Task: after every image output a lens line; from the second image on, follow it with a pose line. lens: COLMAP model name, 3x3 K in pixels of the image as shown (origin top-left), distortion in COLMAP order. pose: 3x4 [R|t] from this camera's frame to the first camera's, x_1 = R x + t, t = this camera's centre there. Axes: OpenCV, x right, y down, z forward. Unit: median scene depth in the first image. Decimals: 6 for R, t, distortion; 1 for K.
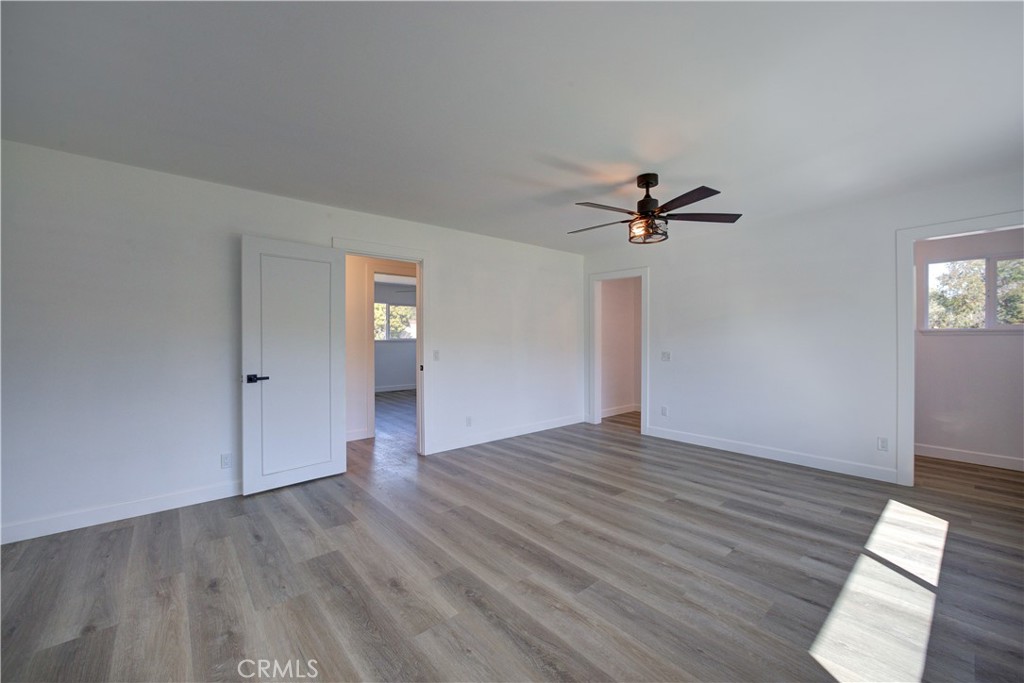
lens RADIAL K [[404.0, 0, 512.0], [0, 404.0, 341.5], [0, 0, 1]] dist [-0.001050, 0.000642]
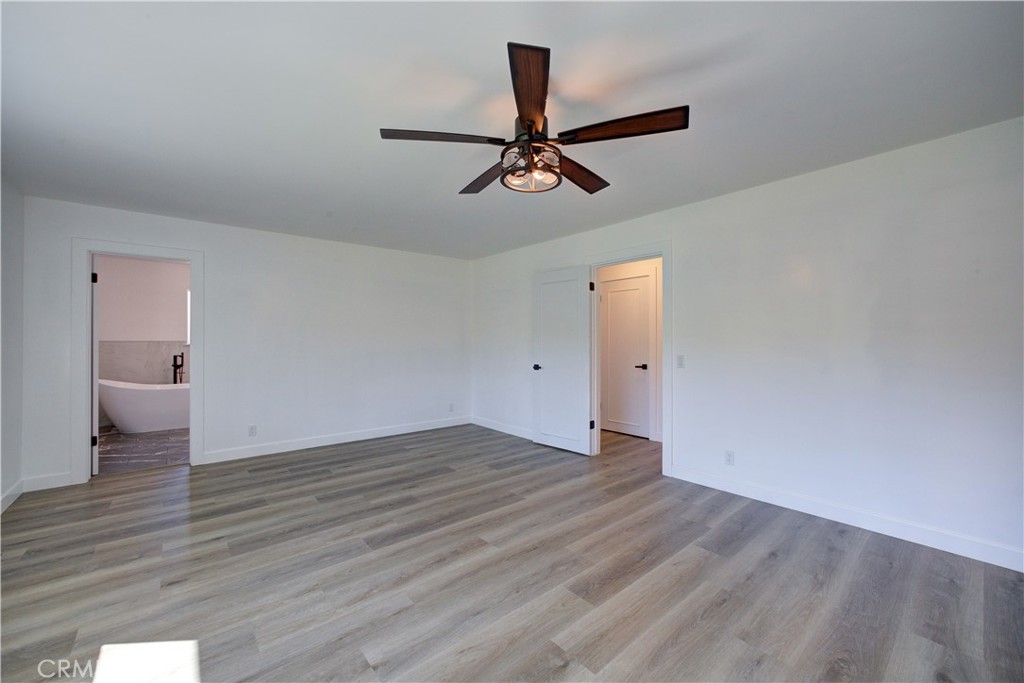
lens RADIAL K [[404.0, 0, 512.0], [0, 404.0, 341.5], [0, 0, 1]] dist [-0.001050, 0.000642]
pose [[-0.018284, -0.002408, -0.999830, 1.104388], [-0.002476, 0.999994, -0.002364, -0.006398], [0.999830, 0.002432, -0.018290, 1.143608]]
